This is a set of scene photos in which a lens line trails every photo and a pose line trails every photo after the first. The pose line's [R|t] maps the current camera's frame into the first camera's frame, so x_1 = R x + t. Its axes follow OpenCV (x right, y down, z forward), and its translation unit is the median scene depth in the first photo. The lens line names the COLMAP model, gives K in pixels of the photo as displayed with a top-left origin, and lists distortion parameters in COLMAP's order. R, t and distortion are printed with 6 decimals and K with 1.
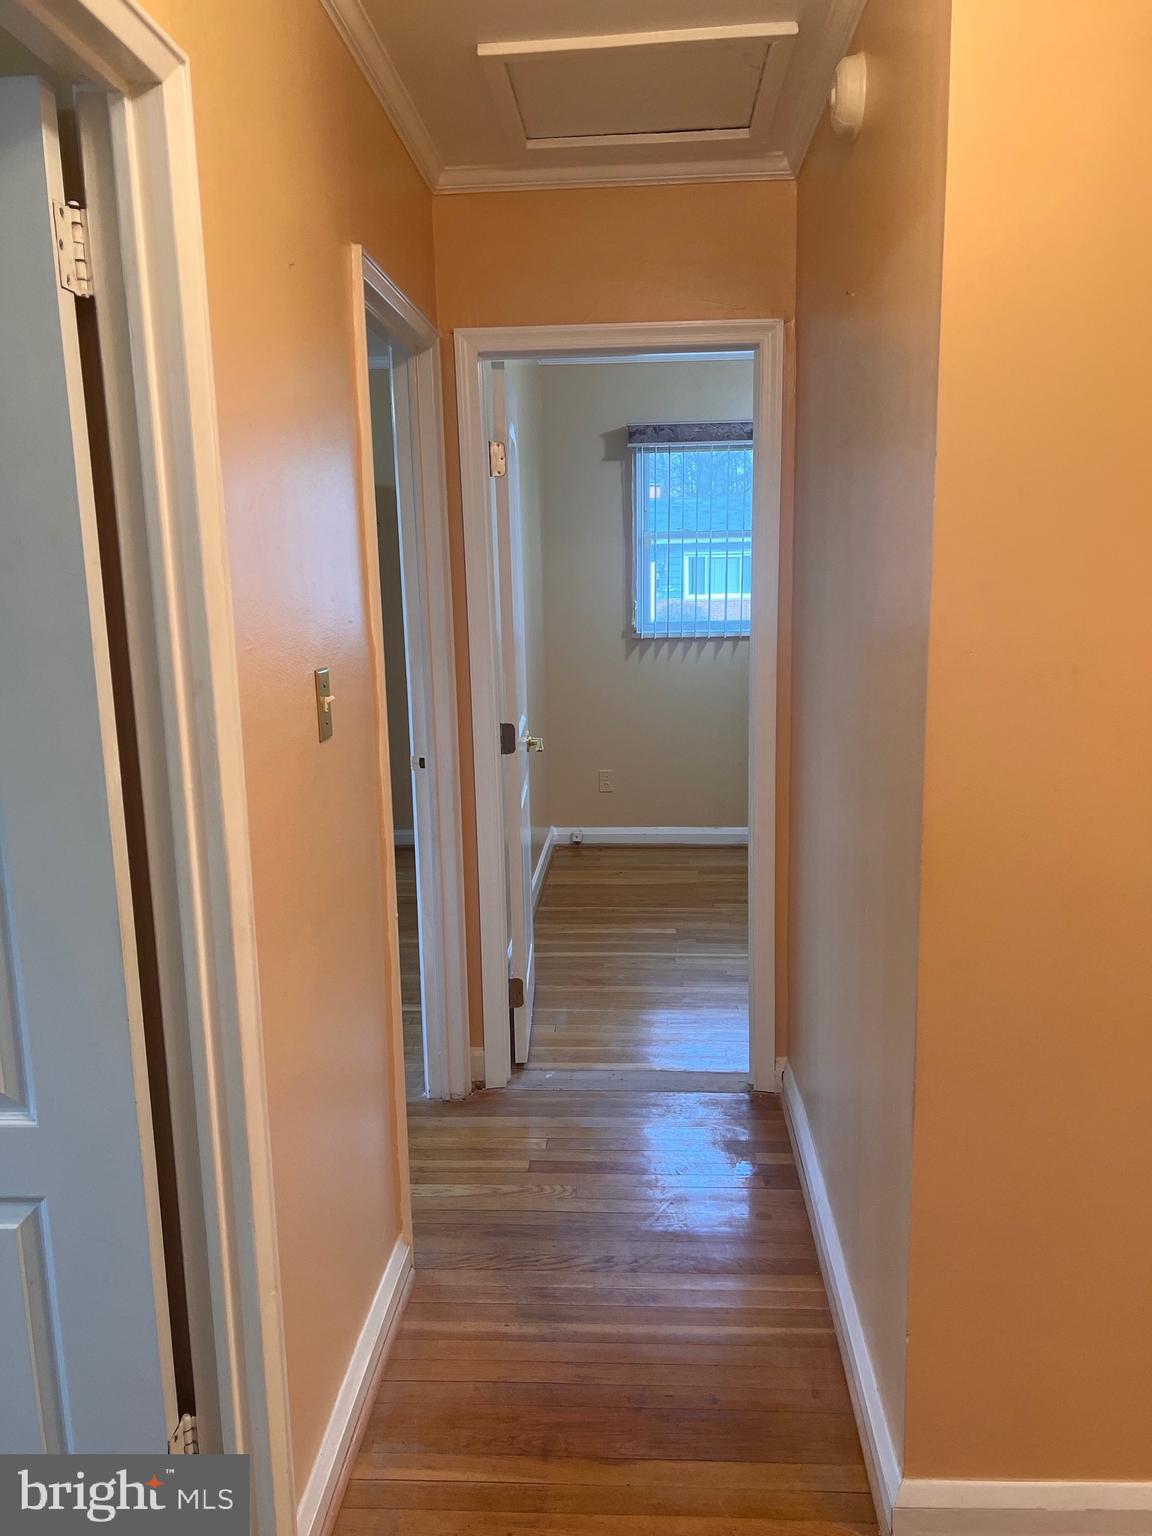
lens RADIAL K [[1164.4, 0, 575.8], [0, 1164.4, 765.8], [0, 0, 1]] dist [0.086810, -0.002546]
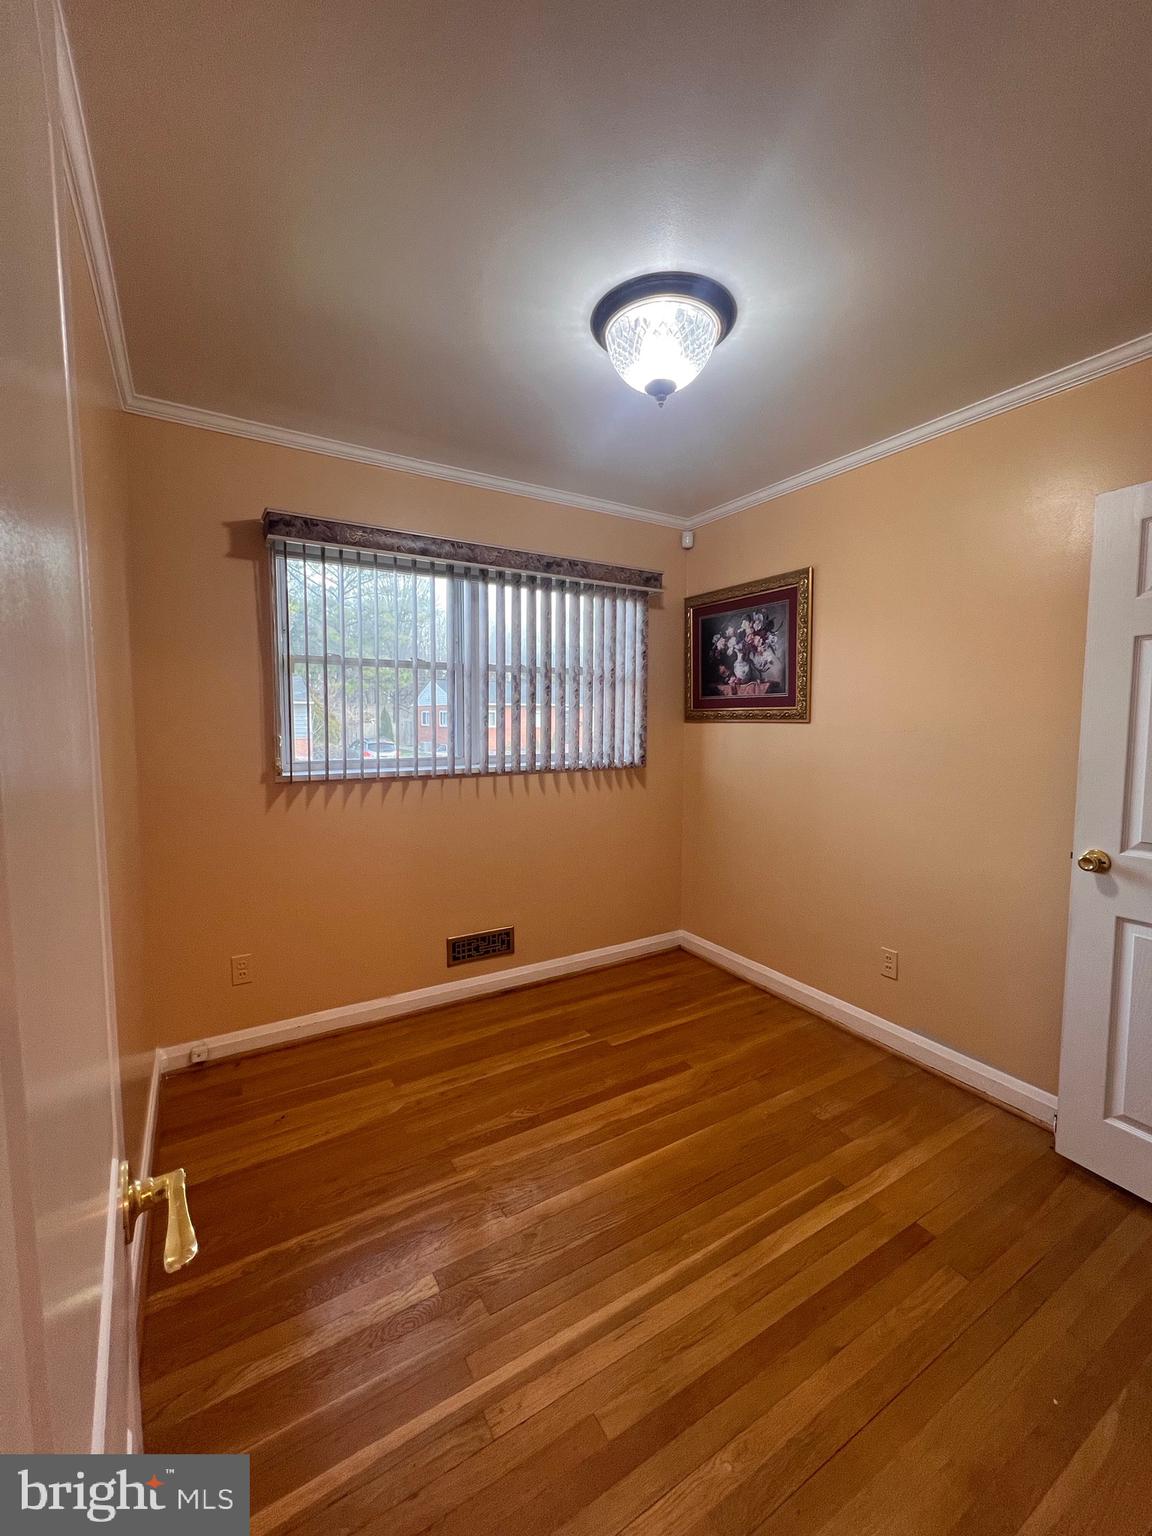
lens RADIAL K [[623.9, 0, 568.2], [0, 623.9, 769.6], [0, 0, 1]] dist [0.018733, 0.000057]
pose [[0.827693, -0.020690, 0.560800, -0.026551], [0.084186, 0.992589, -0.087631, -0.064966], [-0.554831, 0.119743, 0.823301, 0.548246]]
